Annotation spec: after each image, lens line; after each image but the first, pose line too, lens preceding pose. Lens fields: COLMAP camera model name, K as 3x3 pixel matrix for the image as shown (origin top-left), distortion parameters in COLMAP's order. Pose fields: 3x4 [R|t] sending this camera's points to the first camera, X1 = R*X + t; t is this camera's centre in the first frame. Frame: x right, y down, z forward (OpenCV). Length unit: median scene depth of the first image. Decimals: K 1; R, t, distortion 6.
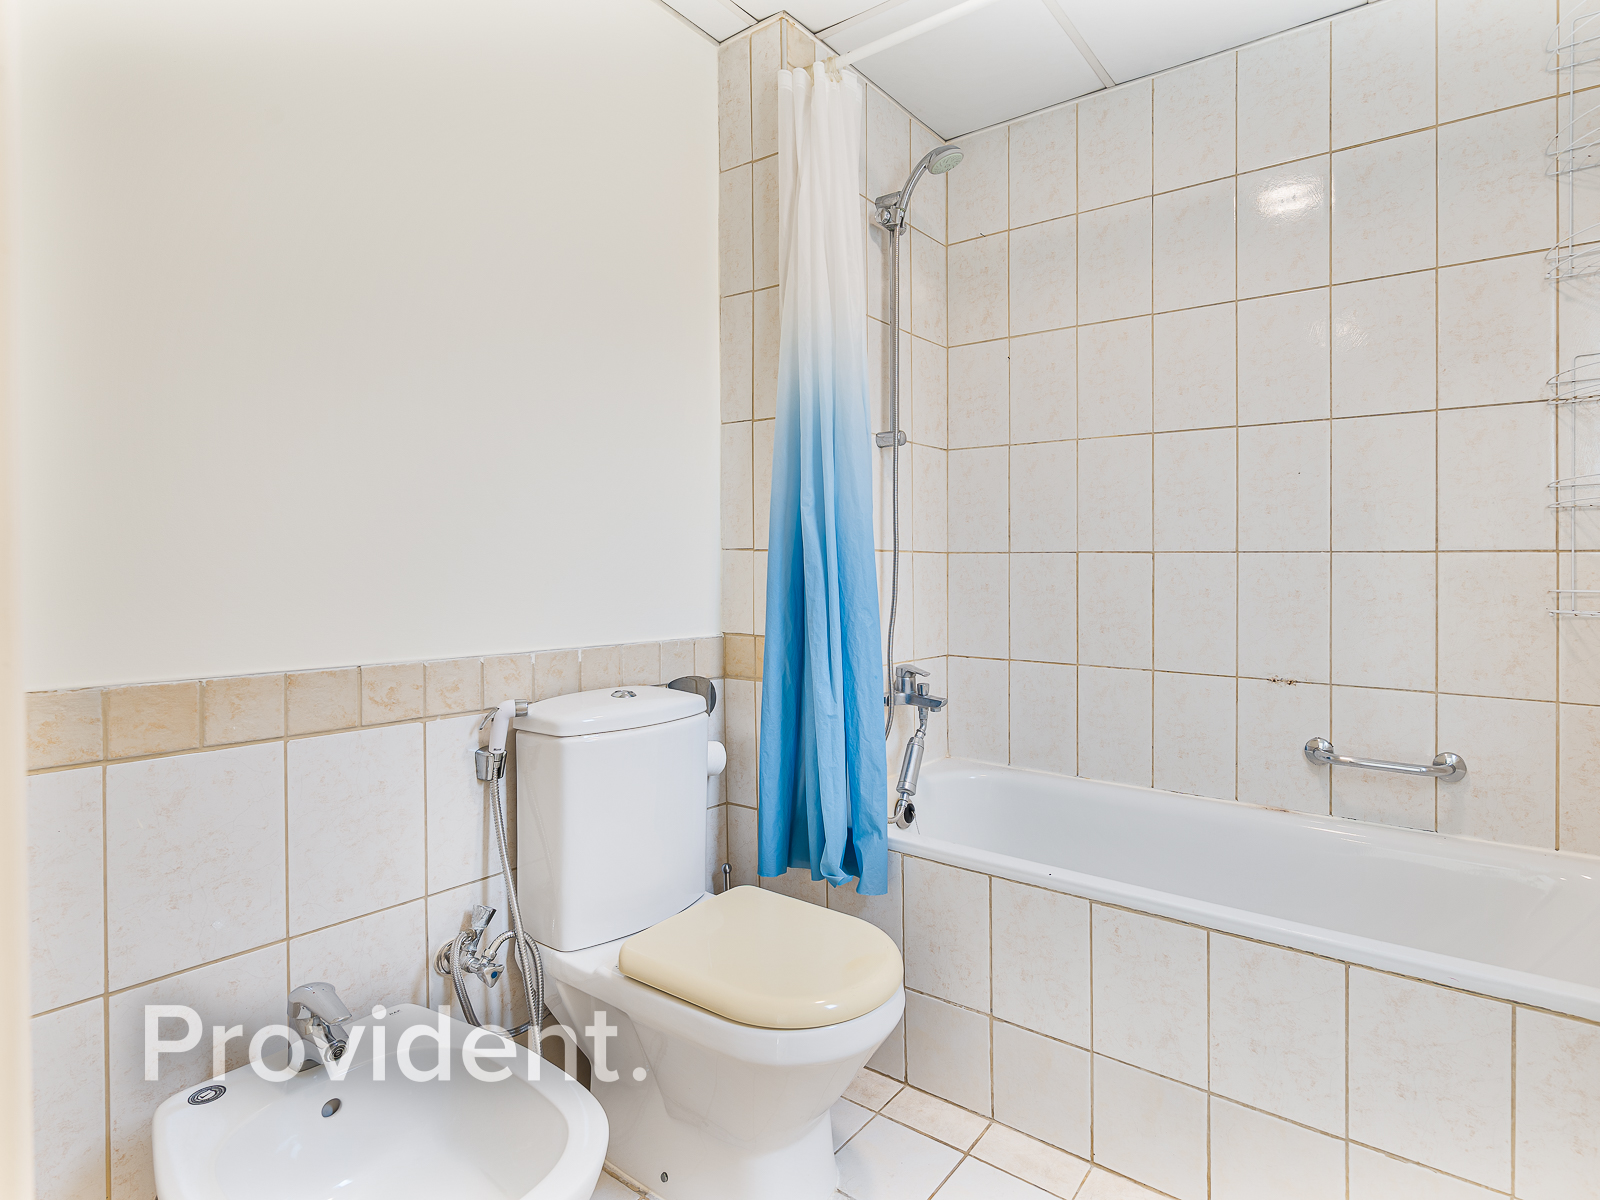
lens RADIAL K [[860.2, 0, 818.3], [0, 860.2, 556.1], [0, 0, 1]] dist [-0.010739, 0.001610]
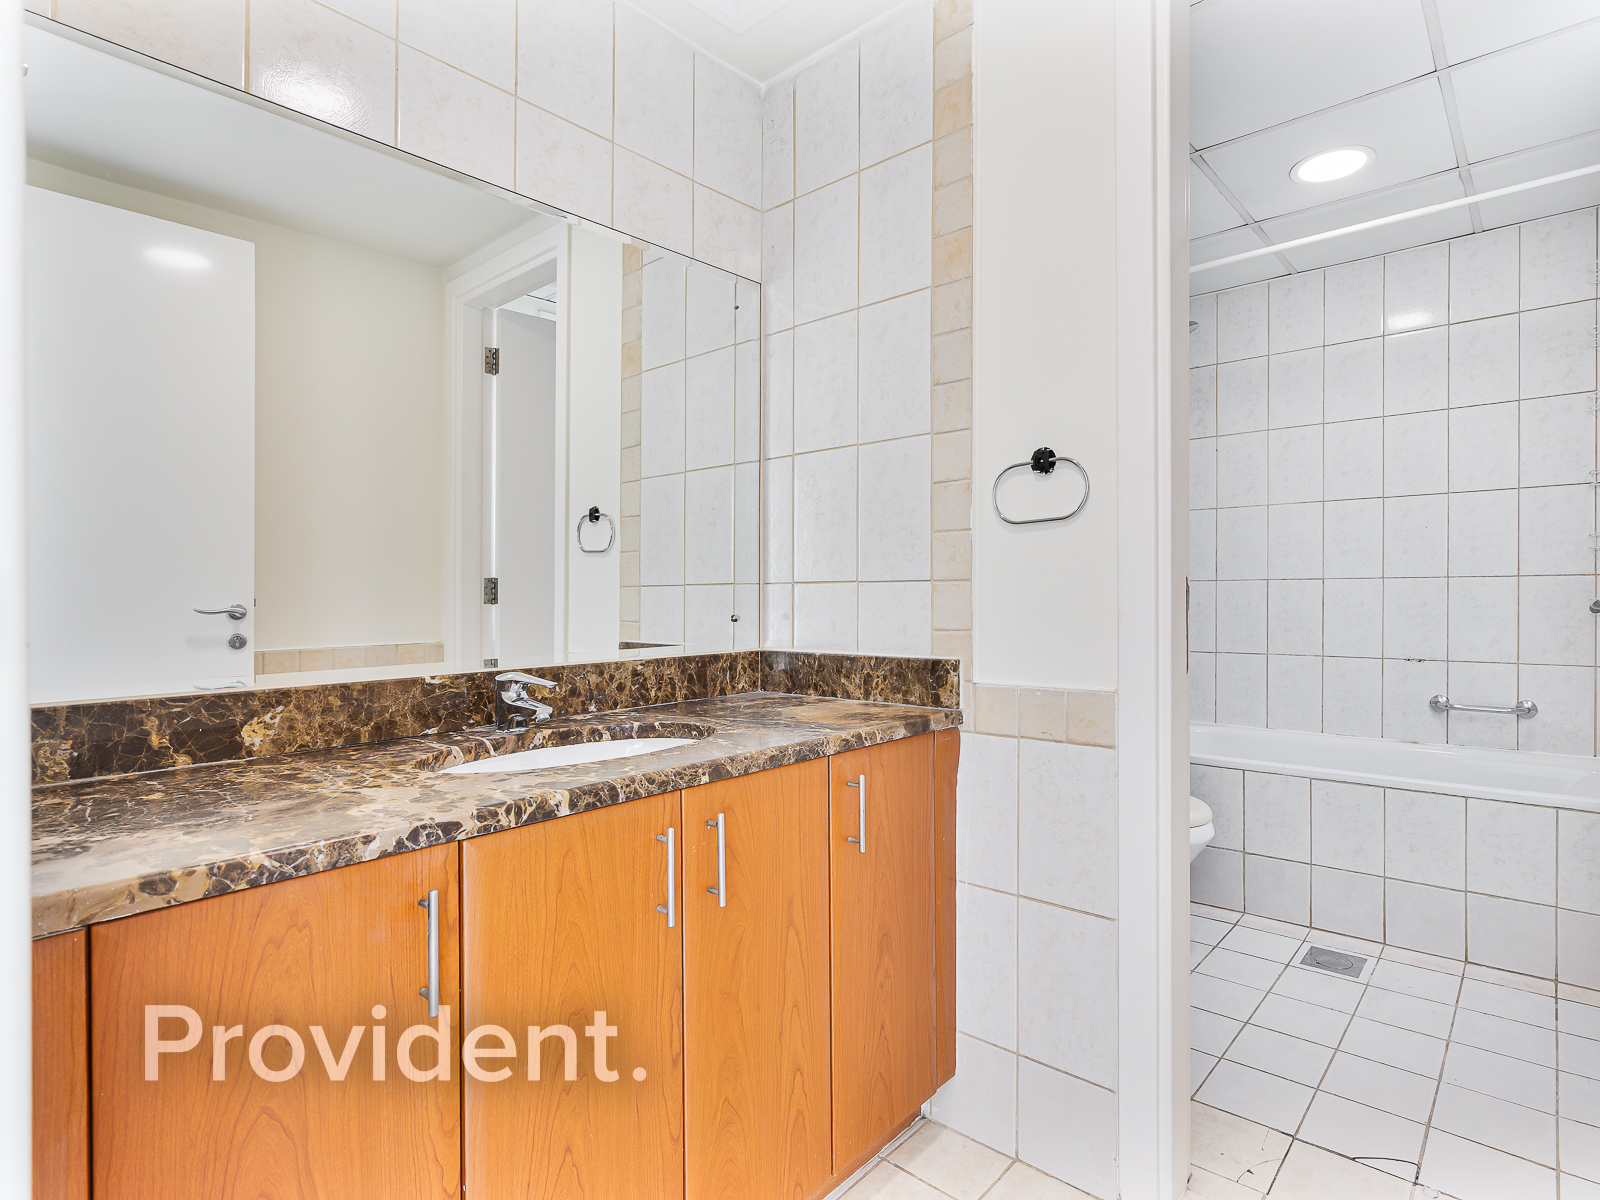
lens RADIAL K [[860.2, 0, 802.7], [0, 860.2, 603.7], [0, 0, 1]] dist [-0.010739, 0.001610]
pose [[0.996854, -0.017088, -0.077390, -0.470526], [0.019259, 0.999439, 0.027405, -0.022522], [0.076878, -0.028809, 0.996624, -0.670284]]
